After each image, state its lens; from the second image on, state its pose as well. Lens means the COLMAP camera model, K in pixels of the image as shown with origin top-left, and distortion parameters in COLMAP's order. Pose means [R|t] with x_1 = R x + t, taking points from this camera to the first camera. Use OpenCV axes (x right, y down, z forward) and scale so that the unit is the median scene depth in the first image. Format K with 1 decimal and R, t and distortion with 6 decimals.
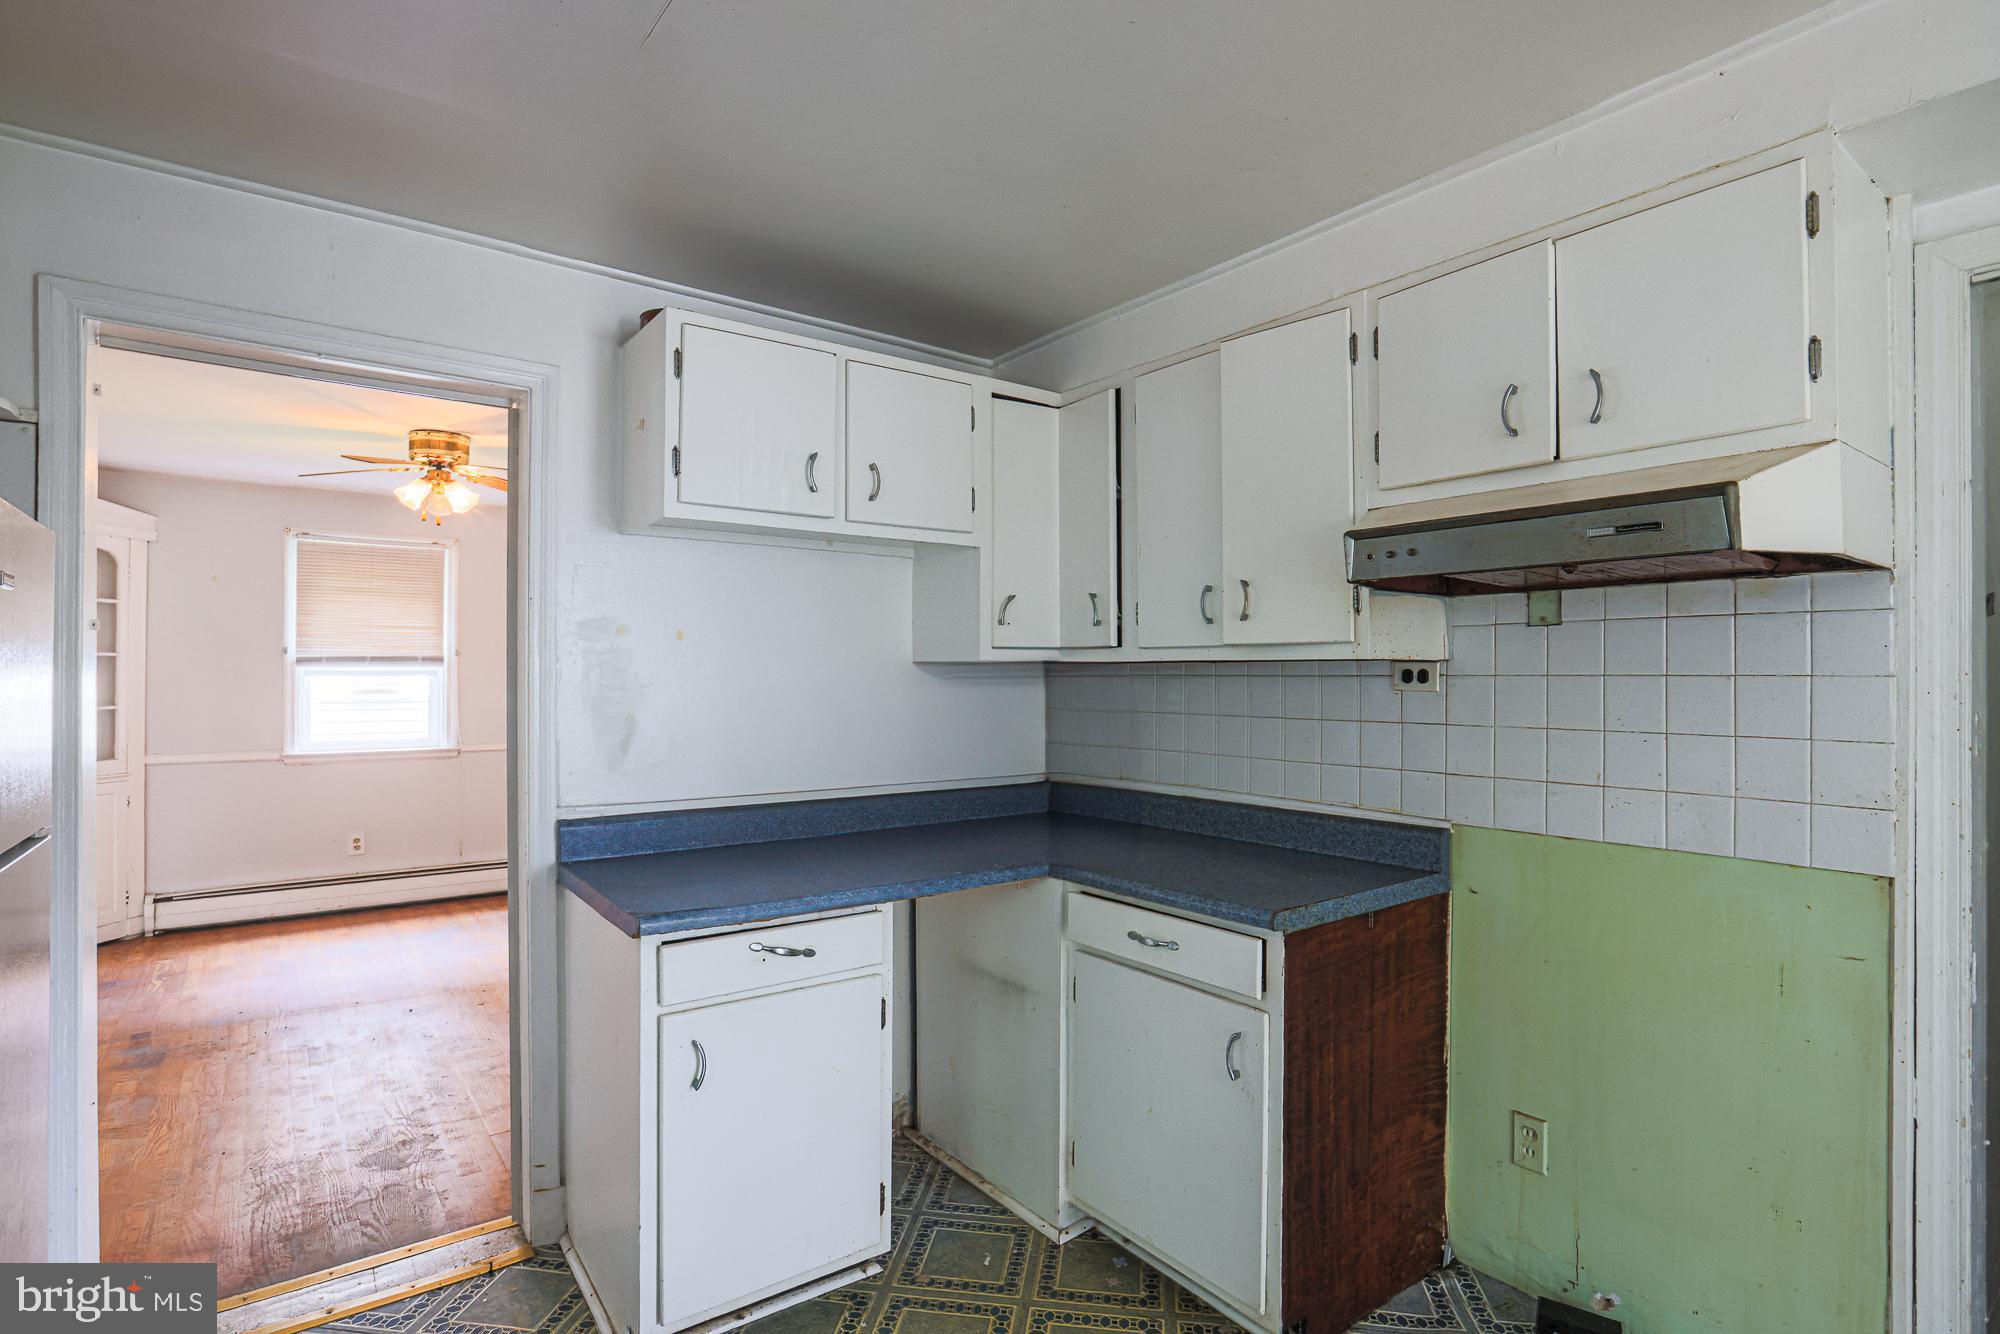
lens RADIAL K [[975.3, 0, 968.8], [0, 975.3, 673.2], [0, 0, 1]] dist [-0.067802, 0.030171]
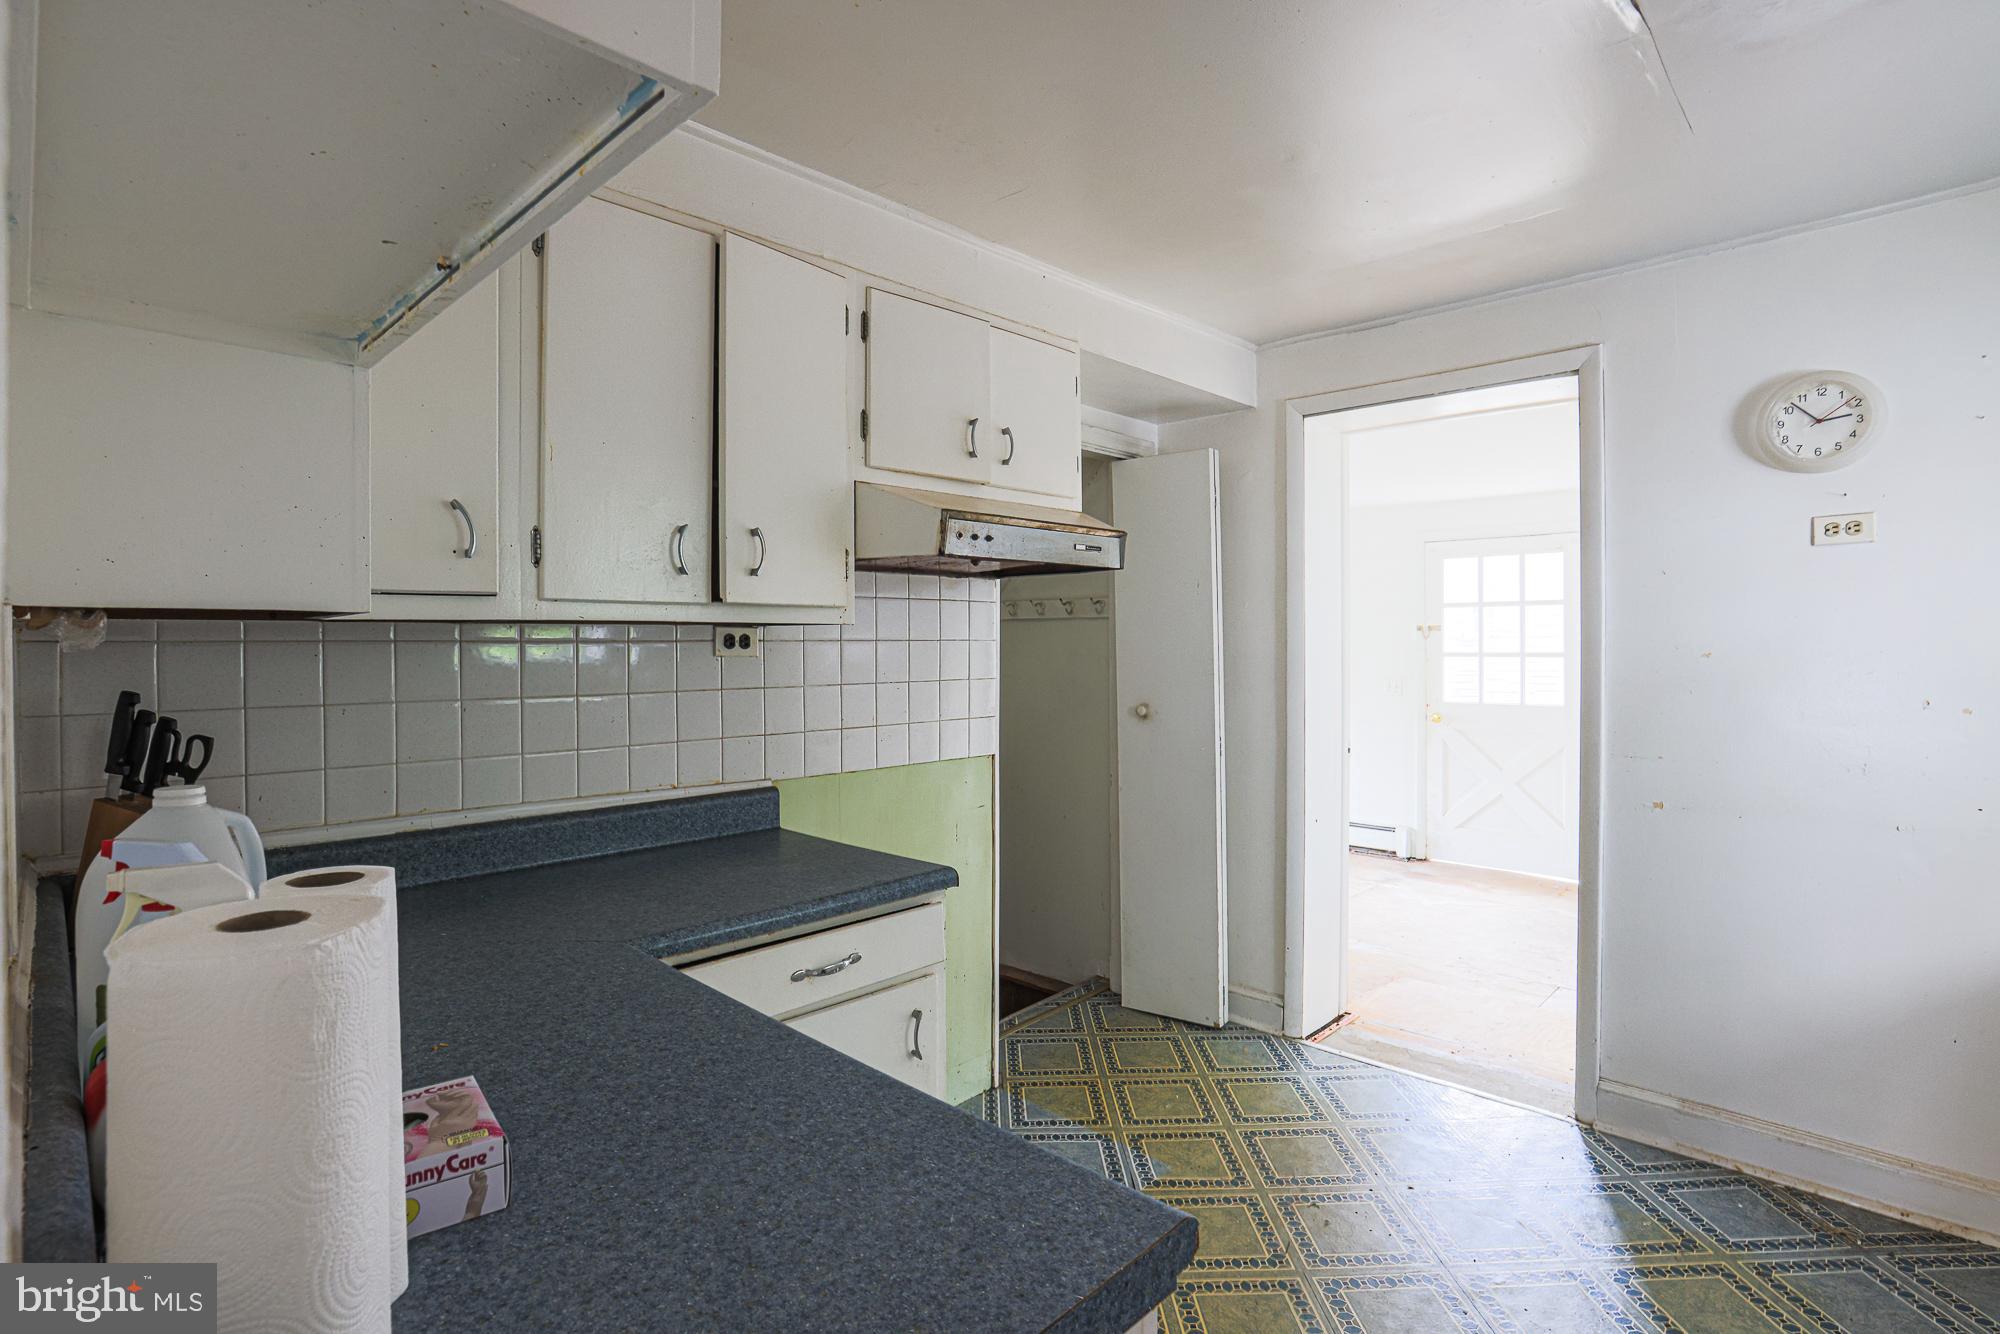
lens RADIAL K [[971.9, 0, 989.4], [0, 971.9, 639.4], [0, 0, 1]] dist [-0.002714, -0.000112]
pose [[-0.152626, 0.004563, 0.988273, -0.585957], [0.004383, 0.999983, -0.003940, 0.006324], [-0.988274, 0.003730, -0.152644, 0.911656]]
